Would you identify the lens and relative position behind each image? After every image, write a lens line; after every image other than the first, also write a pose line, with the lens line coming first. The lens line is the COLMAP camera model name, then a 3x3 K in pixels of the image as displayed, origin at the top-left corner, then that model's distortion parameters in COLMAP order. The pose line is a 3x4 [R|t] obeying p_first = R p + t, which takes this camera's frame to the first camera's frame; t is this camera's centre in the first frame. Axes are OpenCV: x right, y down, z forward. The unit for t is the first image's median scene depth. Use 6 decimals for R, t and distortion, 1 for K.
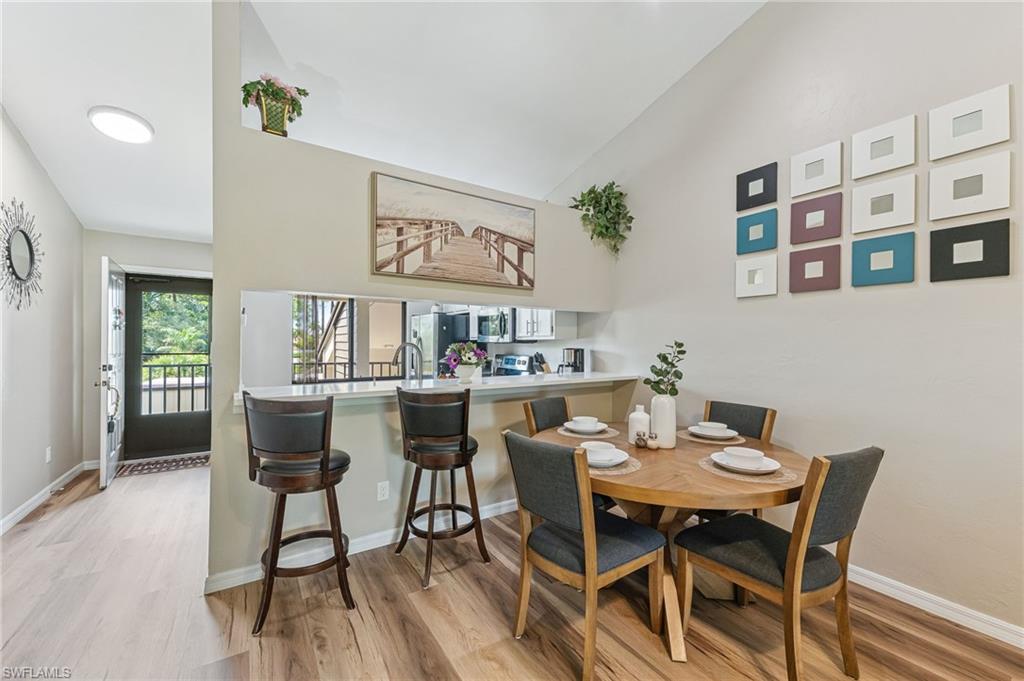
lens RADIAL K [[409.0, 0, 518.1], [0, 409.0, 345.1], [0, 0, 1]] dist [-0.003363, -0.000211]
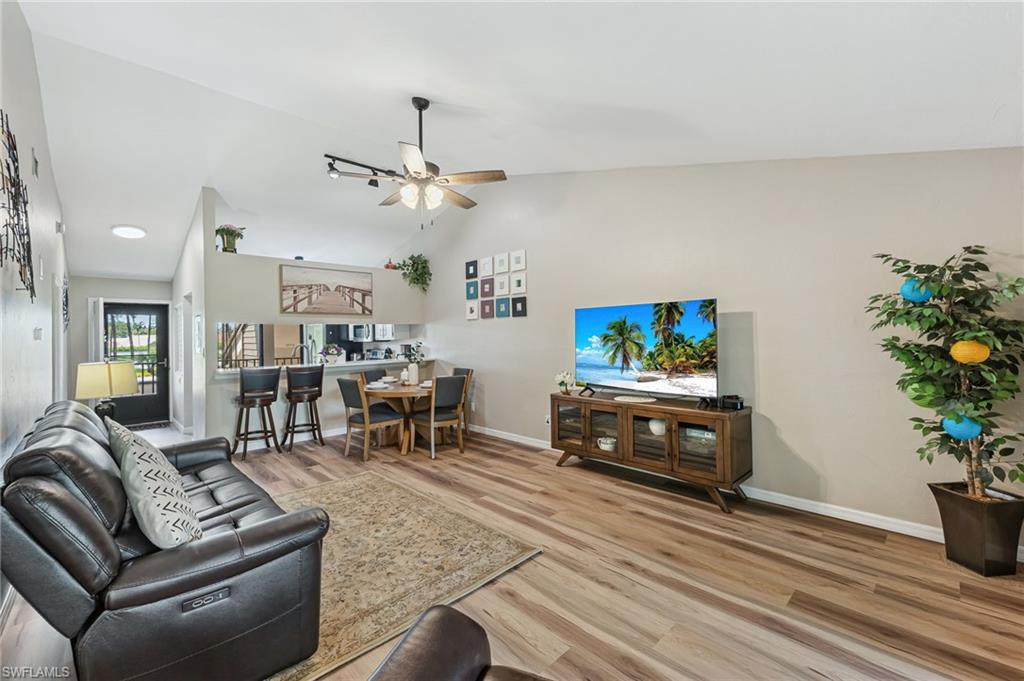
lens RADIAL K [[423.5, 0, 530.0], [0, 423.5, 333.0], [0, 0, 1]] dist [0.000517, 0.000066]
pose [[0.978681, -0.022697, 0.204130, 0.418986], [0.024911, 0.999655, -0.008283, -0.018806], [-0.203872, 0.013192, 0.978909, -1.296036]]
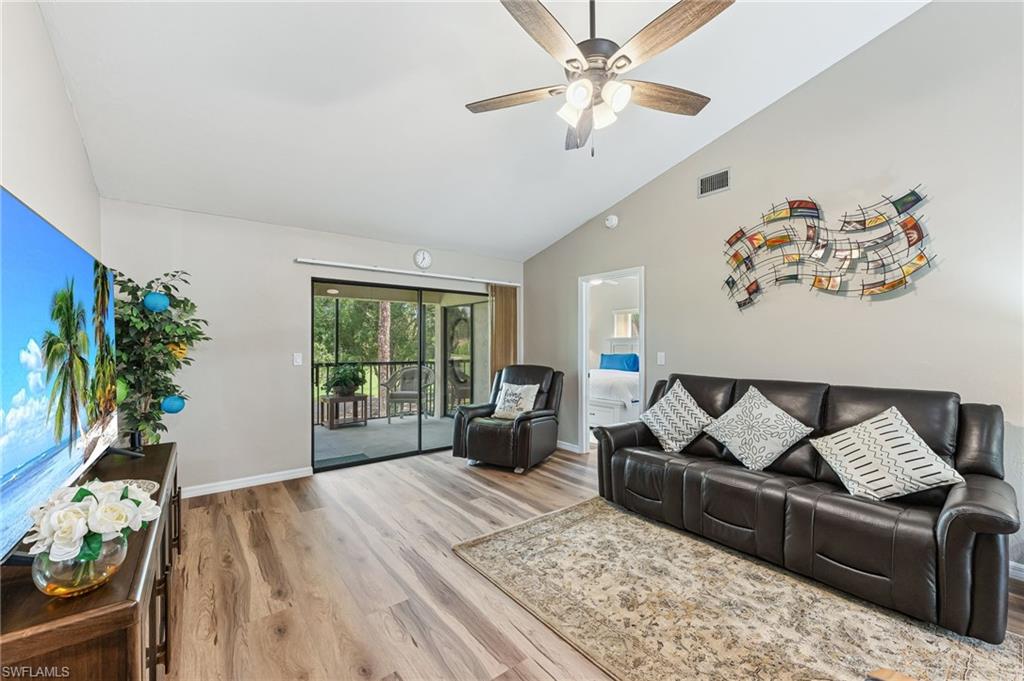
lens RADIAL K [[402.5, 0, 513.5], [0, 402.5, 345.3], [0, 0, 1]] dist [0.000410, 0.000041]
pose [[-0.998221, -0.009558, -0.058859, 0.557049], [-0.009811, 0.999944, 0.004010, 0.002325], [0.058817, 0.004580, -0.998258, 0.665722]]
